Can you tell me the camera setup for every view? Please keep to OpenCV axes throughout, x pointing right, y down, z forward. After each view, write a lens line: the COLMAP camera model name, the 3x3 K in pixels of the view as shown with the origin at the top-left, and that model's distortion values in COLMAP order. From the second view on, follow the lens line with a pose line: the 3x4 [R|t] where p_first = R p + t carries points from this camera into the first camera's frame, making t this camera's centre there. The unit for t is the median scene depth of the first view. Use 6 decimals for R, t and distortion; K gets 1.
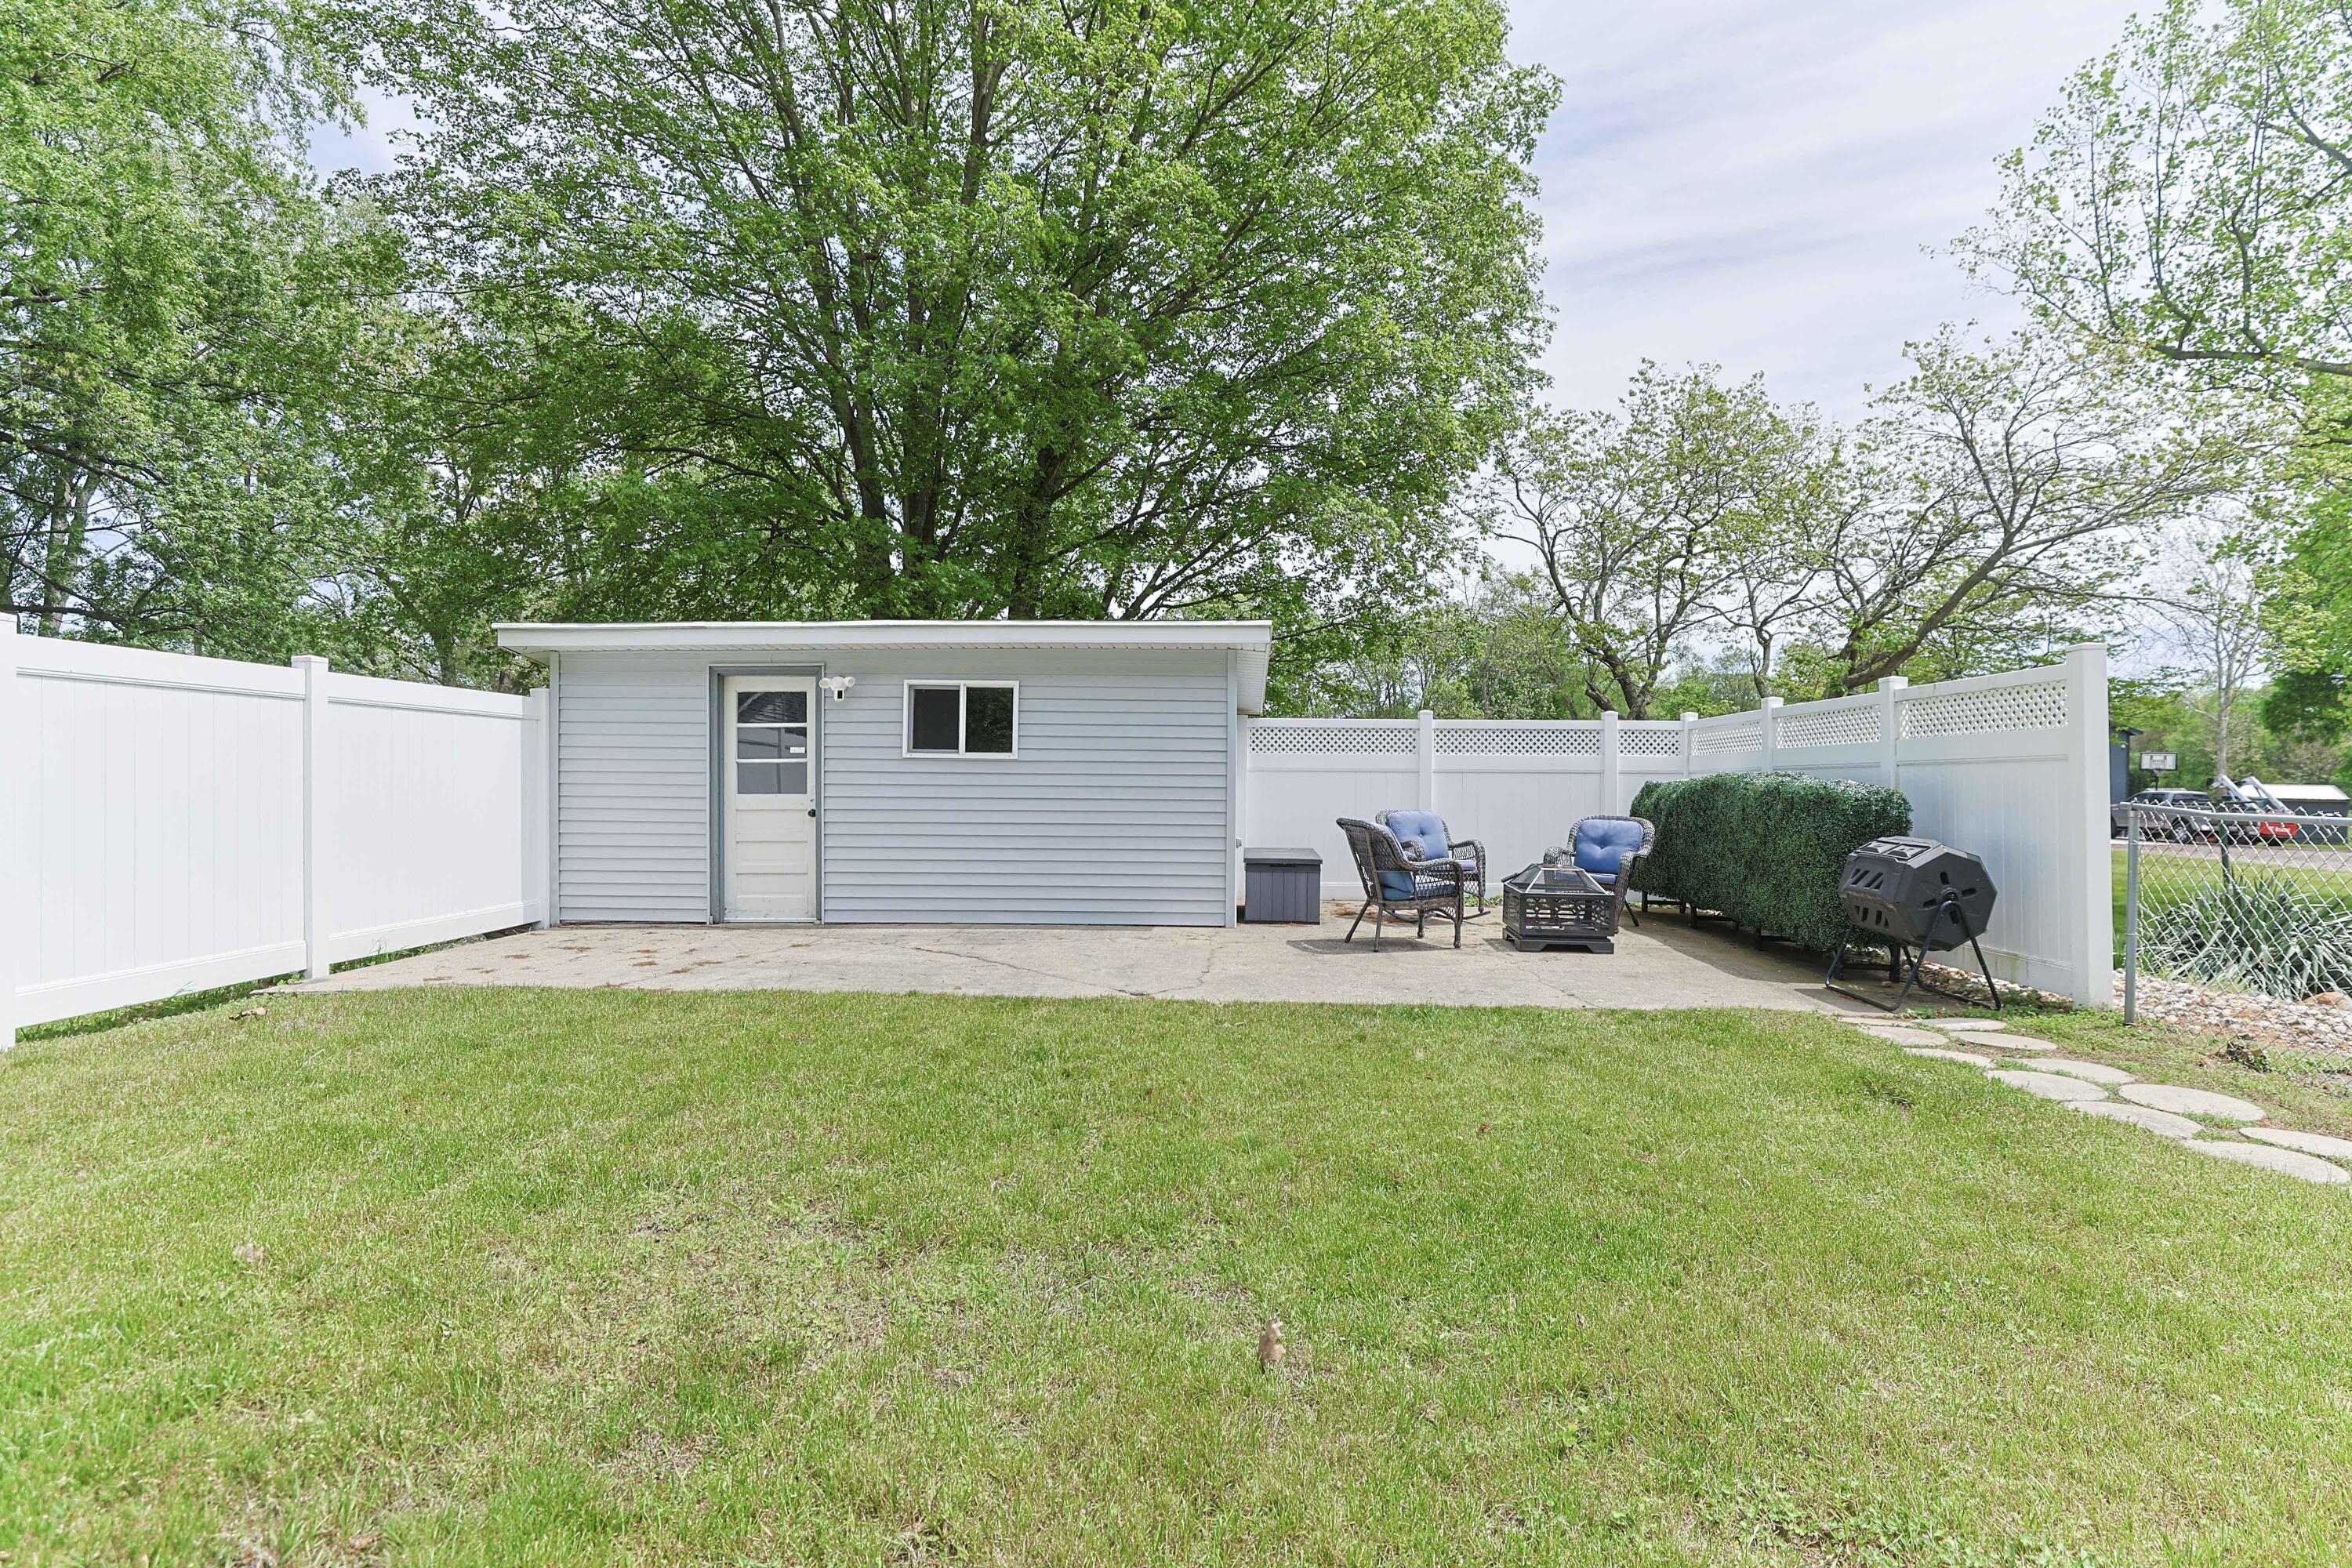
lens RADIAL K [[1121.6, 0, 1182.9], [0, 1121.6, 773.7], [0, 0, 1]] dist [-0.004312, 0.001357]
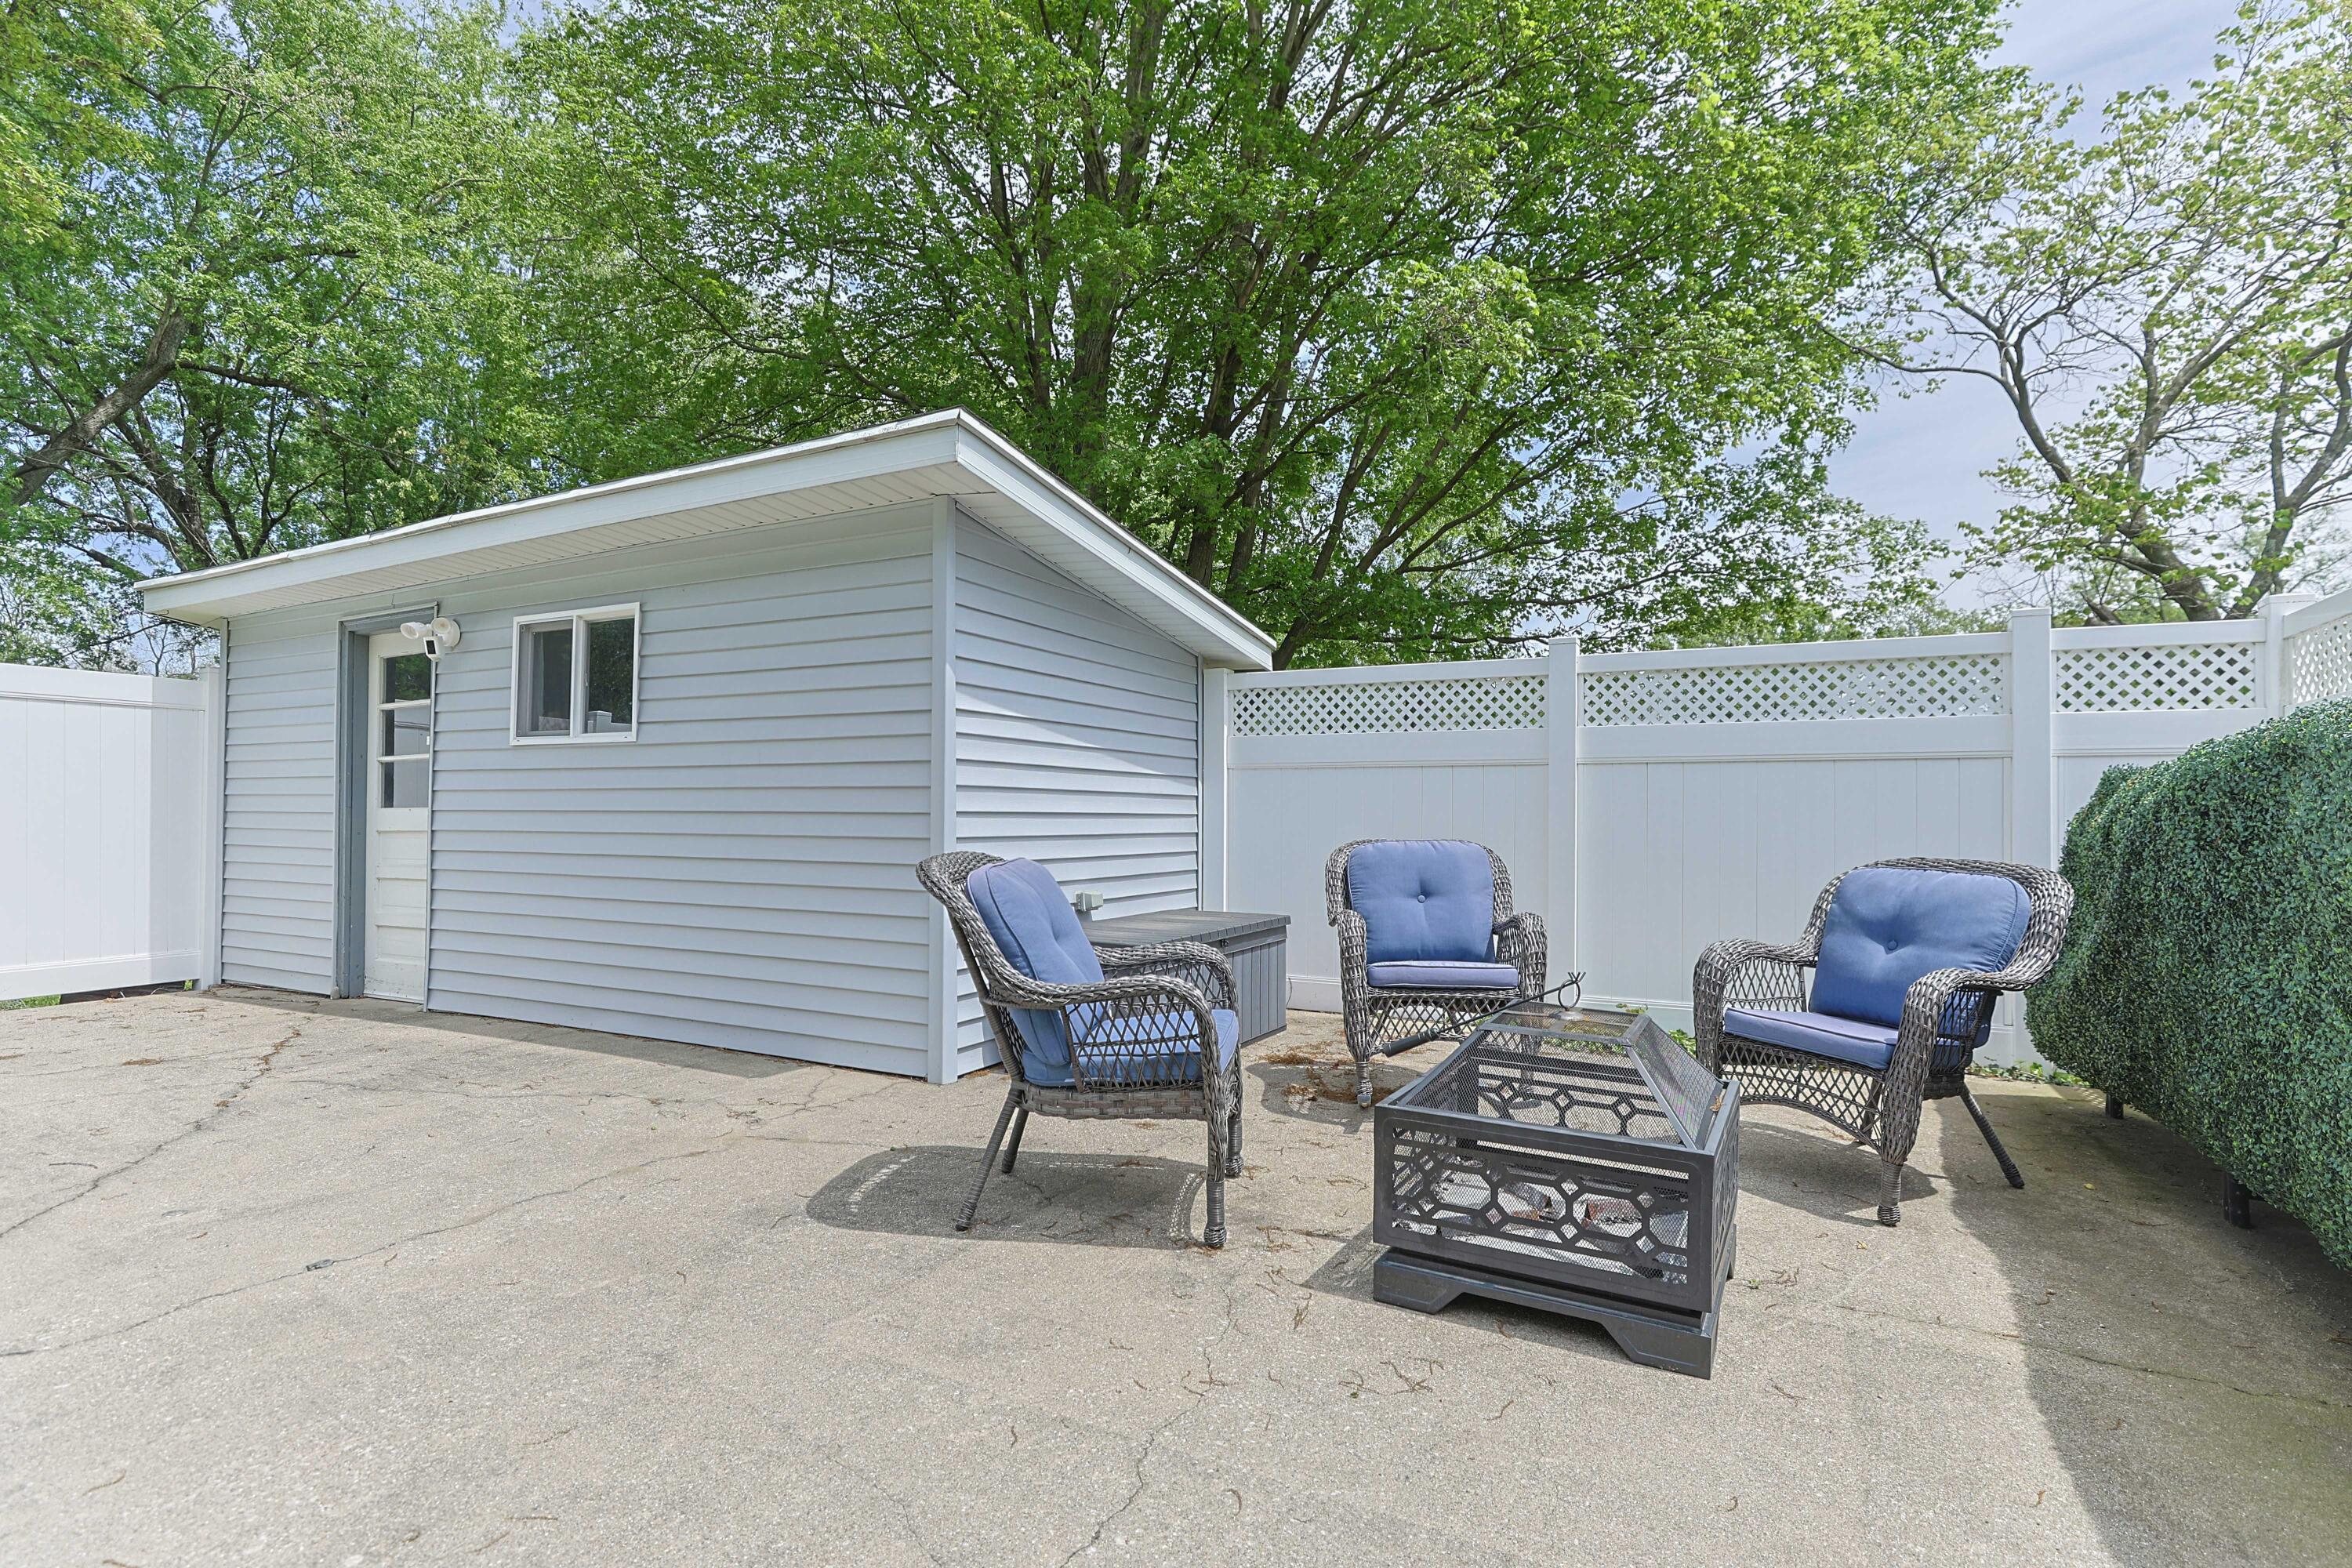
lens RADIAL K [[1121.6, 0, 1166.1], [0, 1121.6, 801.7], [0, 0, 1]] dist [-0.004312, 0.001357]
pose [[0.905223, -0.007103, -0.424877, 0.322607], [0.000786, 0.999887, -0.015041, 0.025385], [0.424936, 0.013282, 0.905126, 0.596508]]
